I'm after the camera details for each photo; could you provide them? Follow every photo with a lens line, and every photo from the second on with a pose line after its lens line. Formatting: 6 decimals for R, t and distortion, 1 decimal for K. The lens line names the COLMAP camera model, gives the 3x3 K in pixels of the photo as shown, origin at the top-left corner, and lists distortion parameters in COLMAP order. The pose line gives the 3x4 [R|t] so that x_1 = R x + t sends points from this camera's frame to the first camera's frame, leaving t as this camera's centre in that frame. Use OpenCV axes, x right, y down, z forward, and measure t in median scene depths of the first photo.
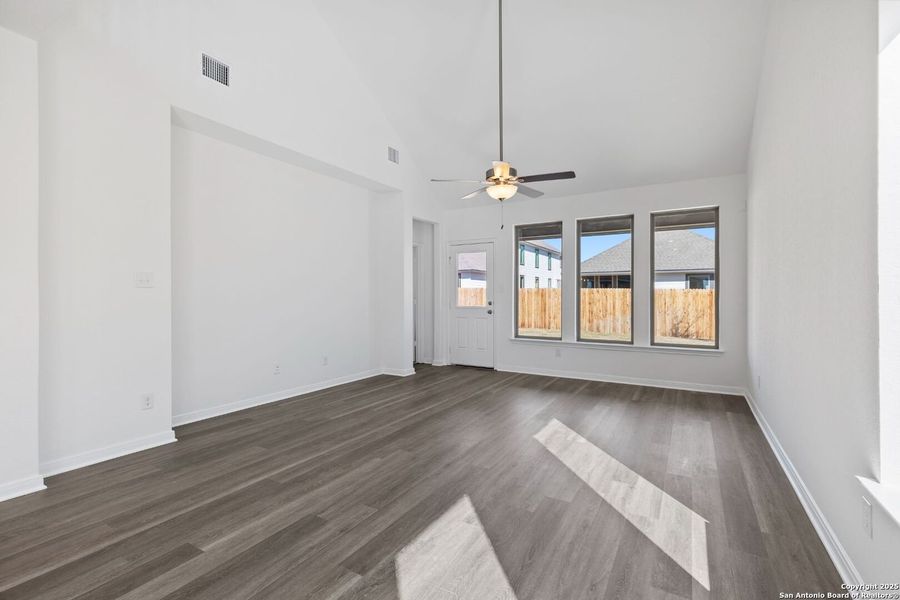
lens RADIAL K [[409.1, 0, 449.3], [0, 409.1, 295.5], [0, 0, 1]] dist [0.005398, -0.001322]
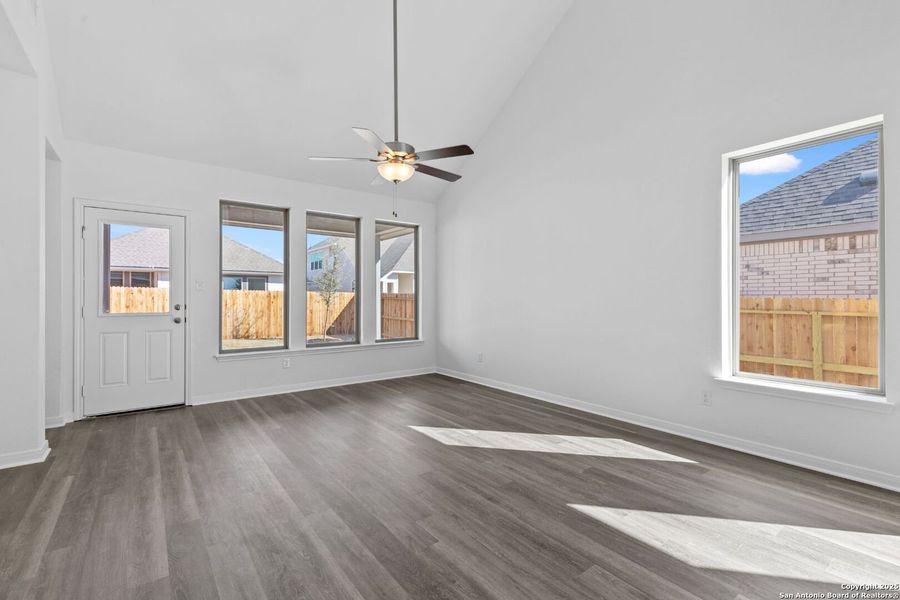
lens RADIAL K [[409.1, 0, 459.5], [0, 409.1, 296.6], [0, 0, 1]] dist [0.005398, -0.001322]
pose [[0.369322, 0.002005, 0.929299, -0.159168], [-0.001209, 0.999998, -0.001676, 0.000963], [-0.929301, -0.000505, 0.369324, 0.149973]]
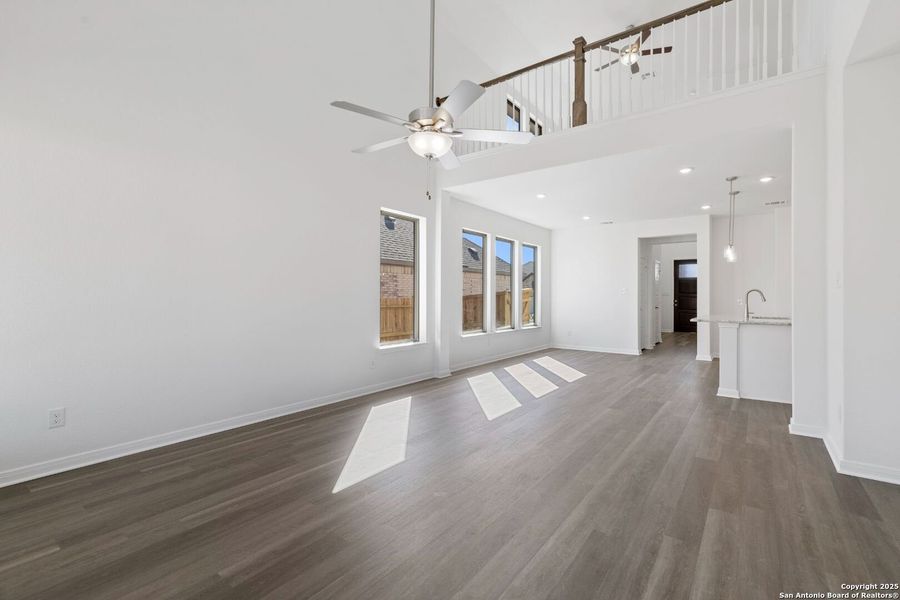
lens RADIAL K [[409.1, 0, 447.5], [0, 409.1, 298.0], [0, 0, 1]] dist [0.005398, -0.001322]
pose [[-0.994515, -0.001989, 0.104578, 0.006716], [-0.001748, 0.999996, 0.002399, 0.000908], [-0.104582, 0.002203, -0.994514, 0.443835]]
